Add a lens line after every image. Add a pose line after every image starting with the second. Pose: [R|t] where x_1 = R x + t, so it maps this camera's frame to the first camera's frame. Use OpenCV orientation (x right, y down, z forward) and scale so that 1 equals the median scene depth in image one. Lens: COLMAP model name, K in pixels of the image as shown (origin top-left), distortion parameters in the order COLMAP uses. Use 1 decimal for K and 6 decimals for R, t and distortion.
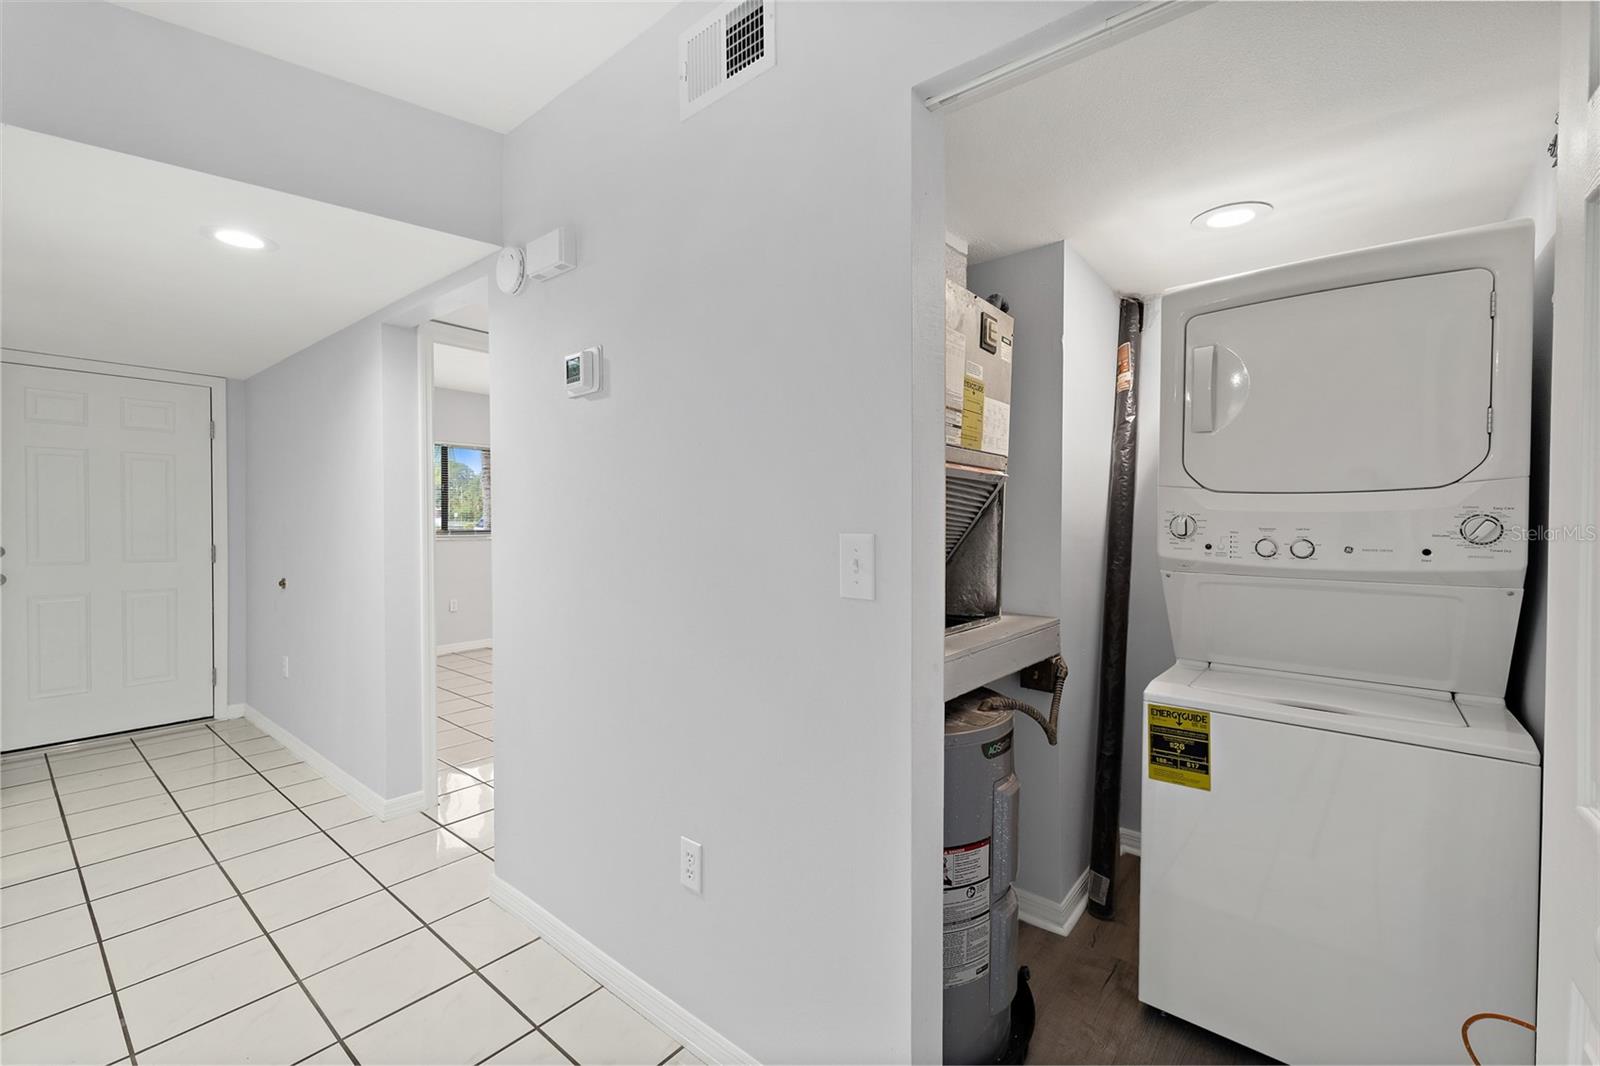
lens RADIAL K [[672.2, 0, 801.6], [0, 672.2, 530.3], [0, 0, 1]] dist [0.004022, -0.000031]
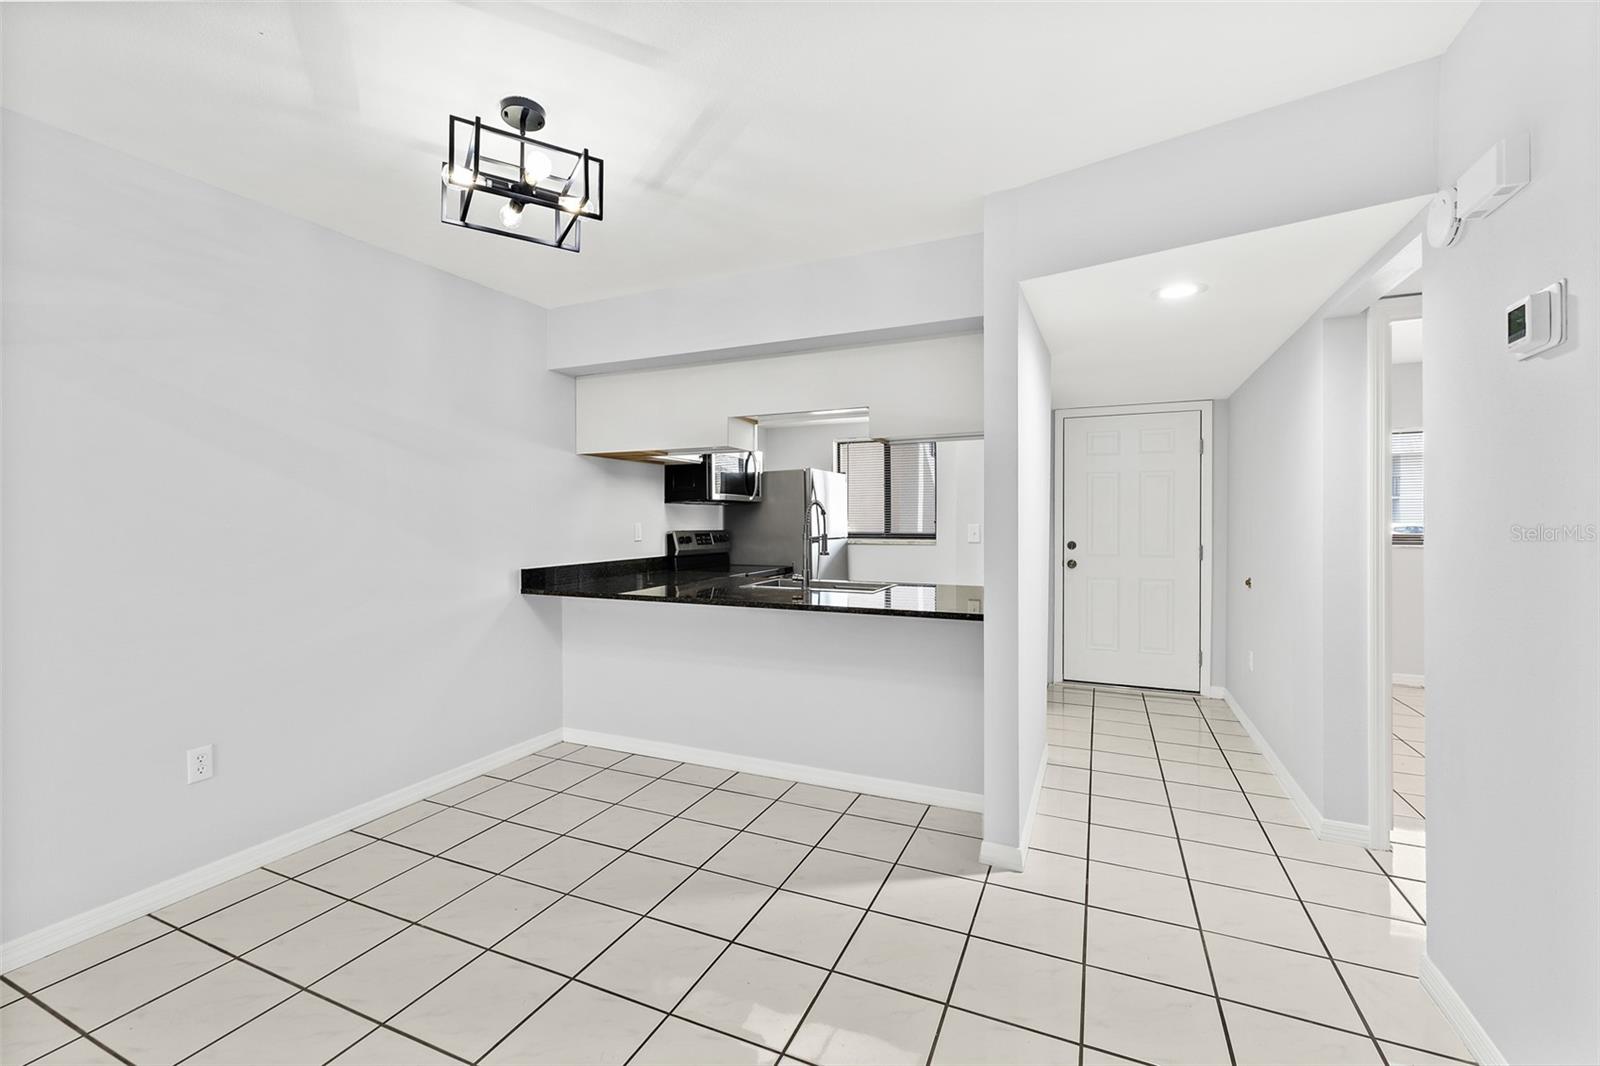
lens RADIAL K [[672.2, 0, 781.9], [0, 672.2, 525.3], [0, 0, 1]] dist [0.004022, -0.000031]
pose [[0.243821, 0.002480, -0.969817, 0.118579], [-0.013347, 0.999911, -0.000799, -0.002374], [0.969728, 0.013139, 0.243832, 0.020240]]
